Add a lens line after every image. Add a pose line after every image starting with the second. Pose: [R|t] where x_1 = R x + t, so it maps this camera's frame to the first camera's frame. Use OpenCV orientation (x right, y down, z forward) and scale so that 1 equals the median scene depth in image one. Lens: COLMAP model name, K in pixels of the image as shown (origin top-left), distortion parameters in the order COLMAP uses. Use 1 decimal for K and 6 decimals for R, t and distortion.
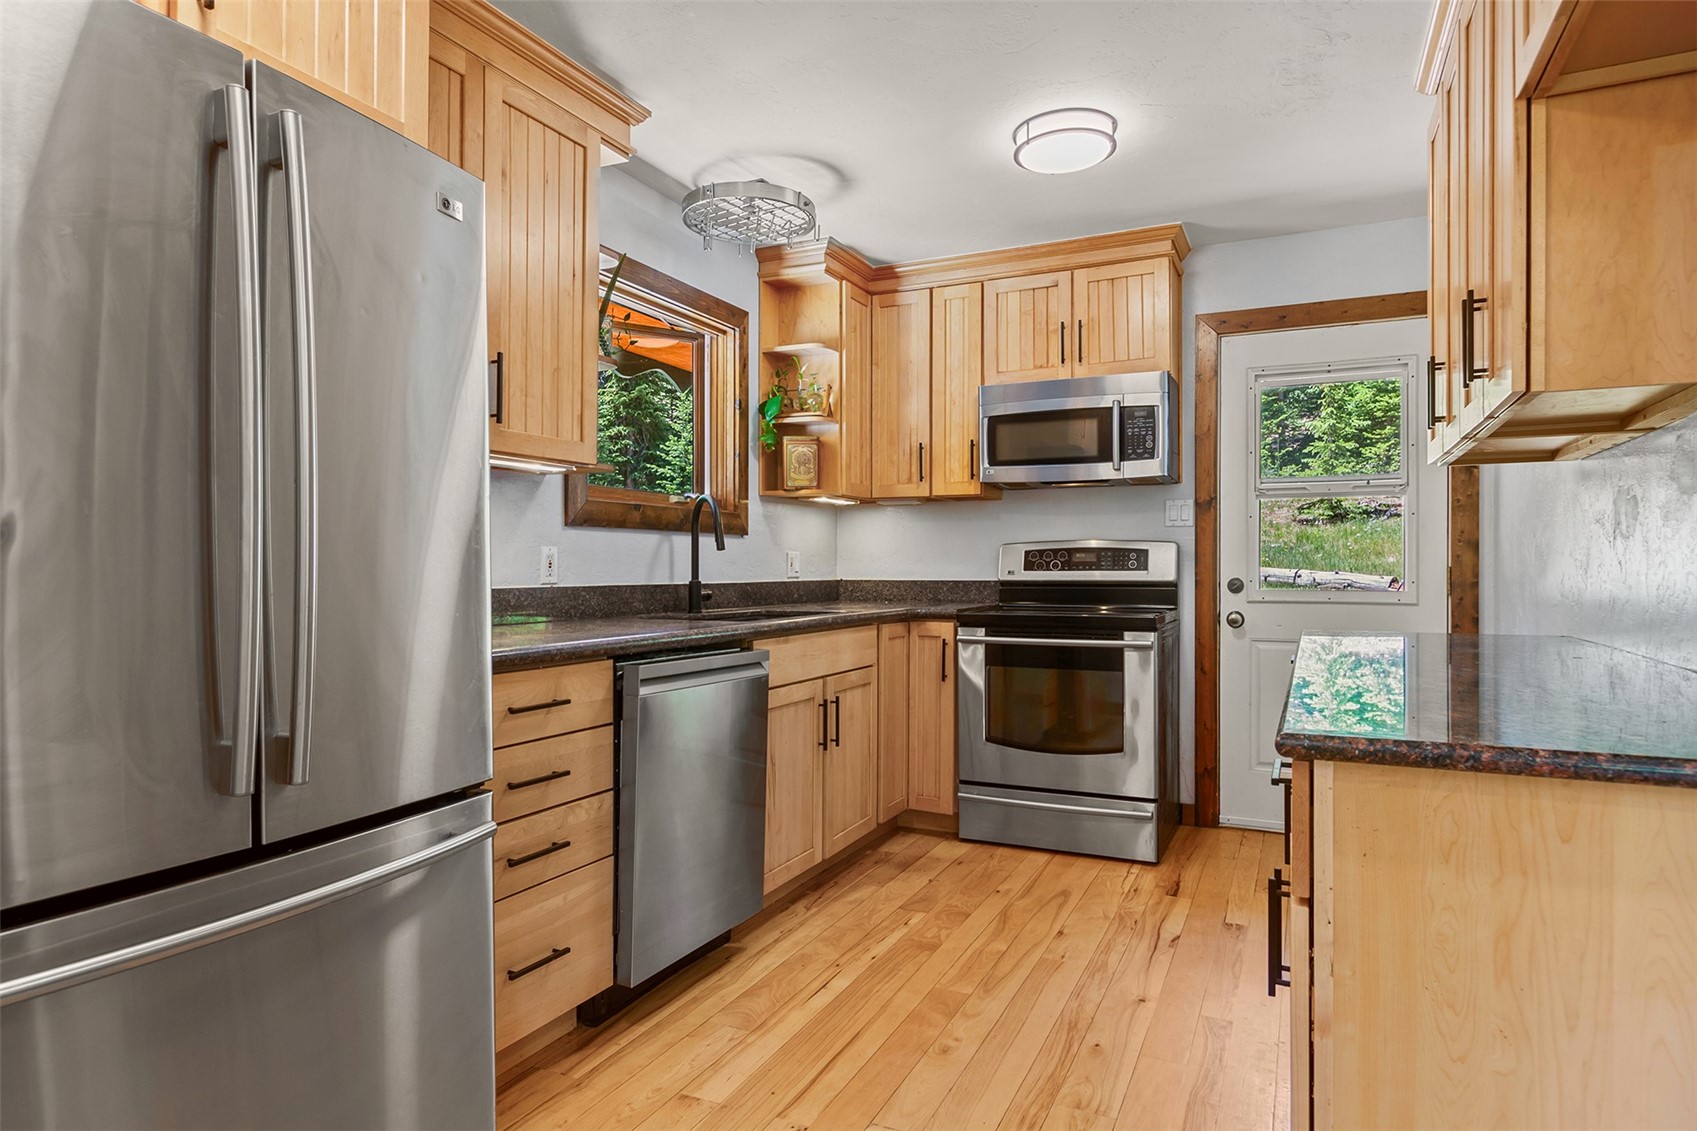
lens RADIAL K [[998.0, 0, 856.5], [0, 998.0, 581.6], [0, 0, 1]] dist [-0.003572, -0.003977]
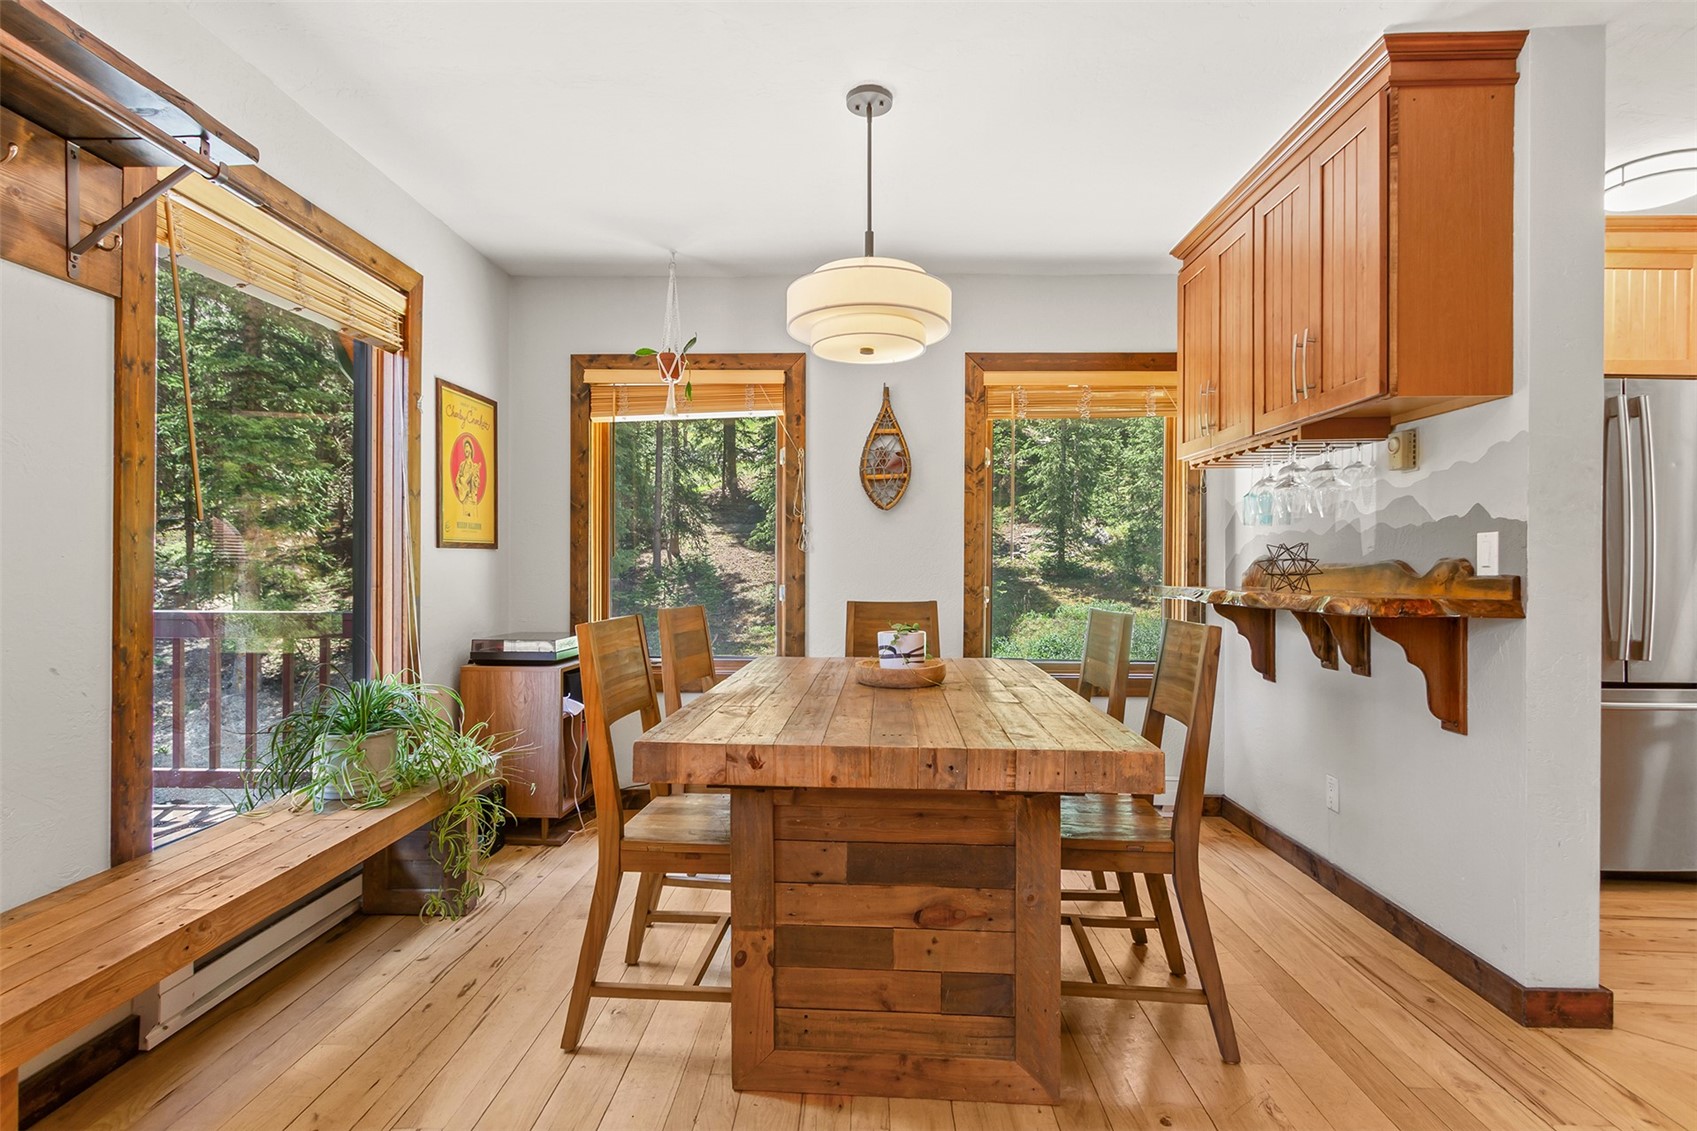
lens RADIAL K [[834.8, 0, 841.8], [0, 834.8, 567.0], [0, 0, 1]] dist [0.002452, -0.001122]
pose [[0.400035, 0.000704, -0.916500, 0.178235], [-0.019684, 0.999776, -0.007824, 0.006920], [0.916289, 0.021171, 0.399959, -0.543305]]
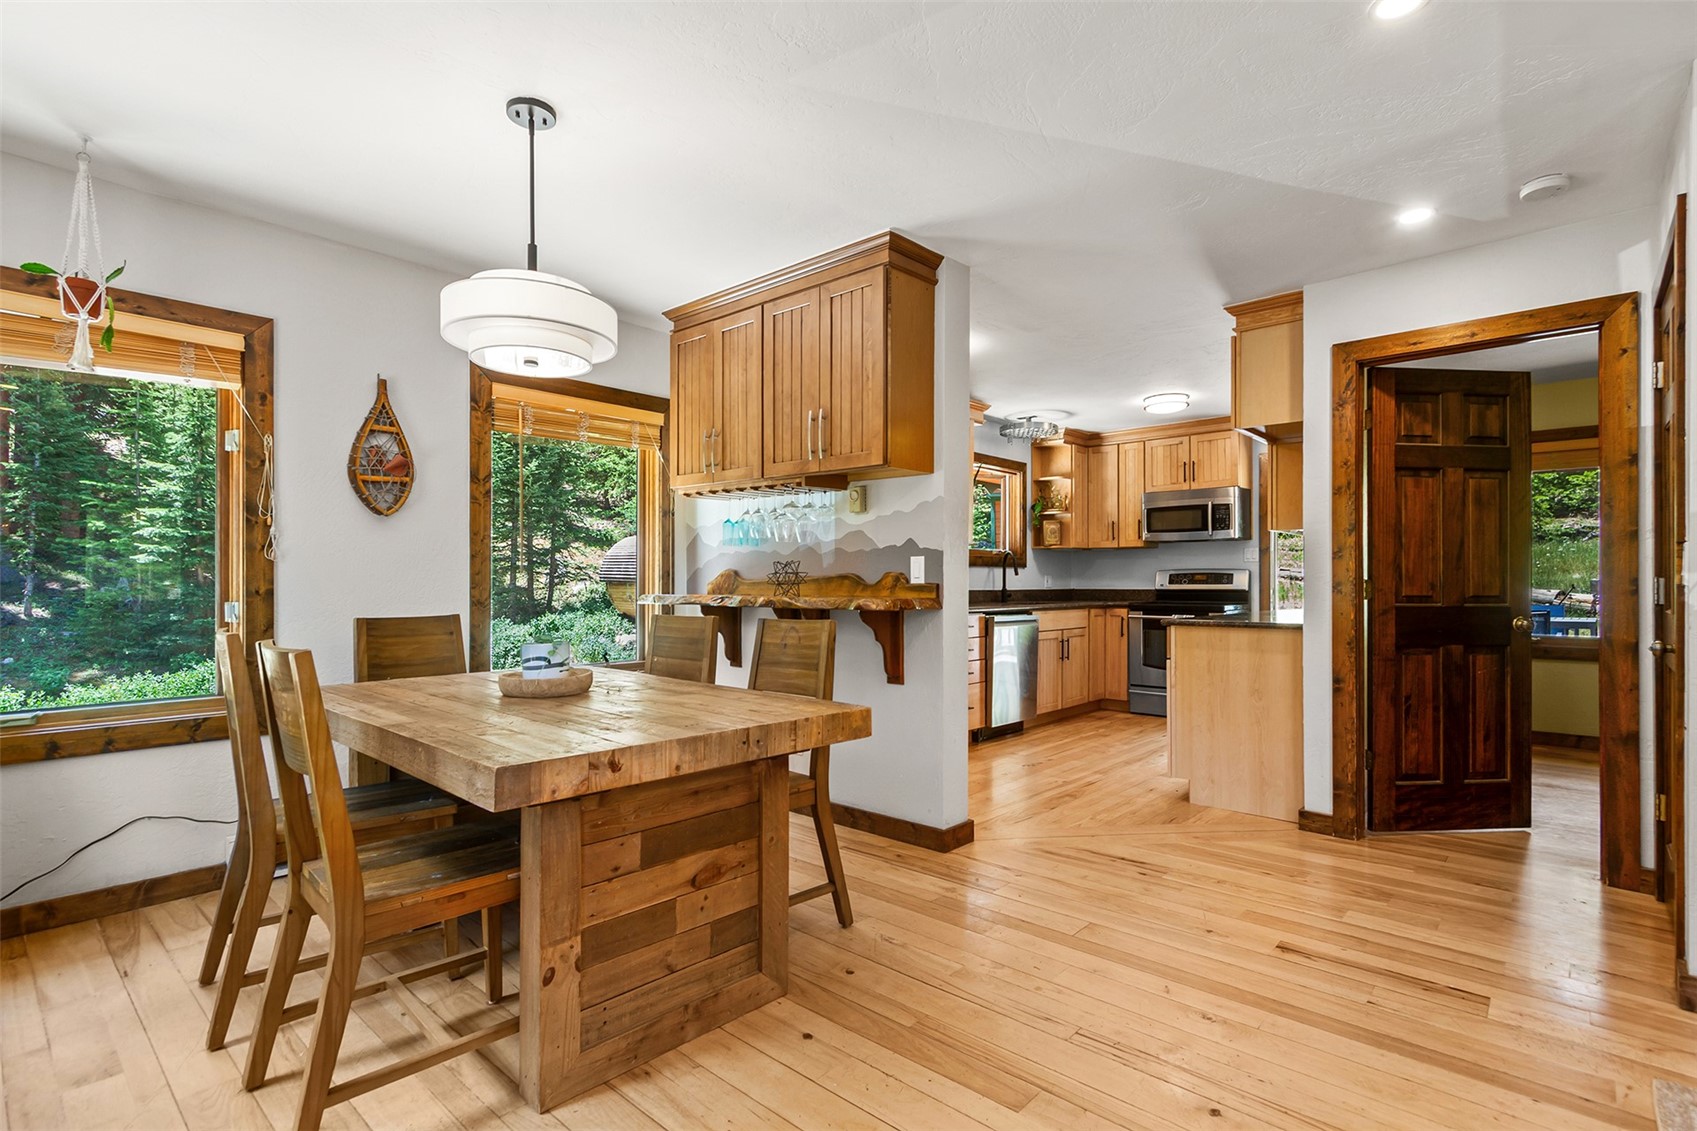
lens RADIAL K [[803.3, 0, 854.7], [0, 803.3, 578.6], [0, 0, 1]] dist [0.009129, -0.000701]
pose [[0.955857, -0.001264, -0.293829, 0.044851], [-0.004410, 0.999816, -0.018646, 0.010748], [0.293798, 0.019119, 0.955676, -0.745961]]
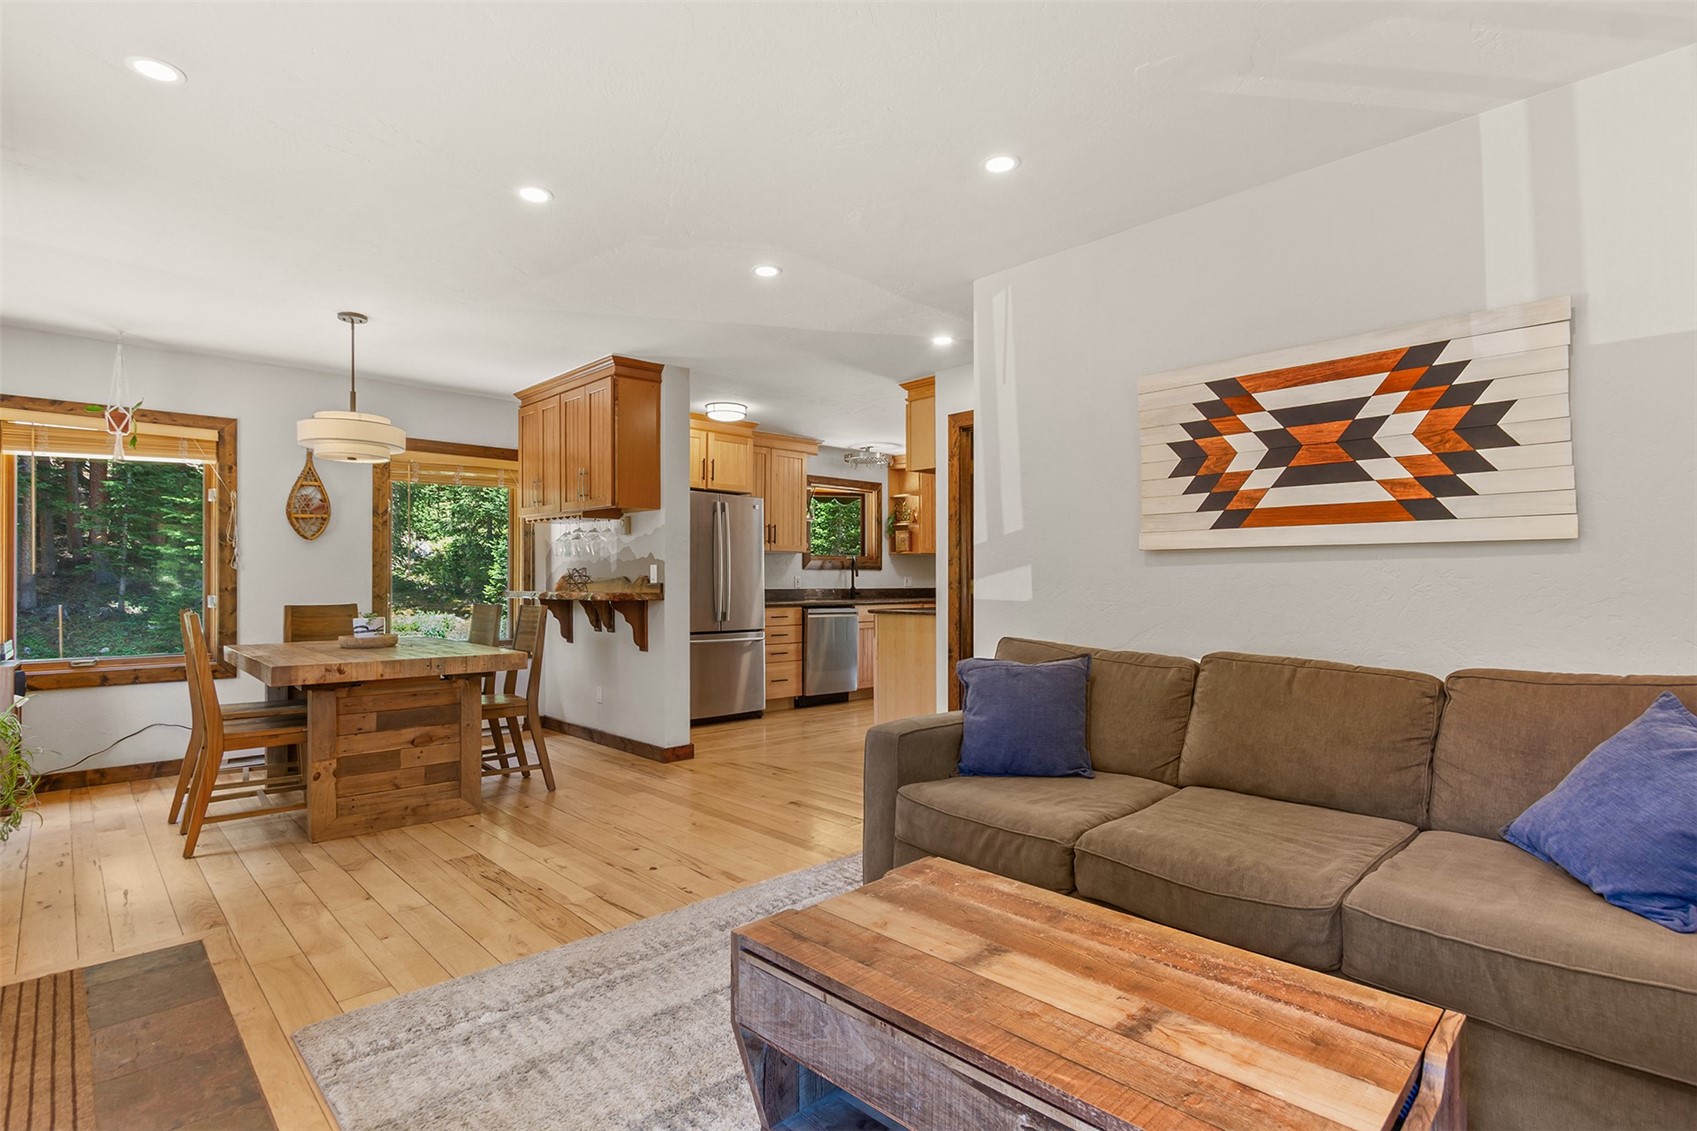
lens RADIAL K [[803.3, 0, 834.6], [0, 803.3, 574.9], [0, 0, 1]] dist [0.009129, -0.000701]
pose [[0.930119, -0.005119, -0.367222, 0.534567], [-0.003662, 0.999724, -0.023211, 0.014798], [0.367239, 0.022934, 0.929844, -0.959684]]
